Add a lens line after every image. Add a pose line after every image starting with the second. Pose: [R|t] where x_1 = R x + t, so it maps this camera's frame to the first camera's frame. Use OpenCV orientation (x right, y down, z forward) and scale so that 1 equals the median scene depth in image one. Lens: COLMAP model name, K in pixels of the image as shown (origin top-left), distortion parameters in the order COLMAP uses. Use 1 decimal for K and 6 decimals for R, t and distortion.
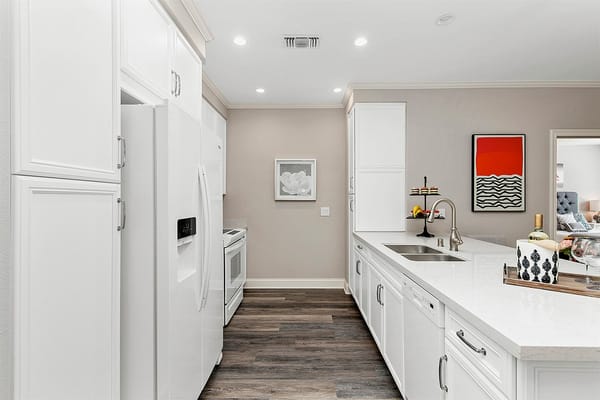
lens RADIAL K [[272.6, 0, 300.0], [0, 272.6, 200.0], [0, 0, 1]] dist [0.000007, 0.000008]
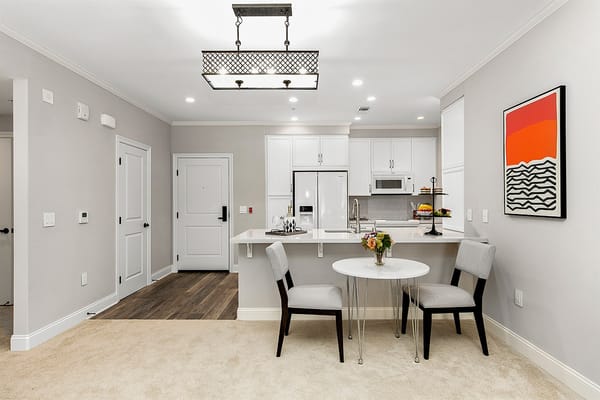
lens RADIAL K [[272.6, 0, 300.0], [0, 272.6, 200.0], [0, 0, 1]] dist [0.000007, 0.000008]
pose [[0.010678, 0.002388, -0.999940, 1.391239], [0.007412, 0.999969, 0.002467, -0.002845], [0.999916, -0.007438, 0.010660, 0.435563]]
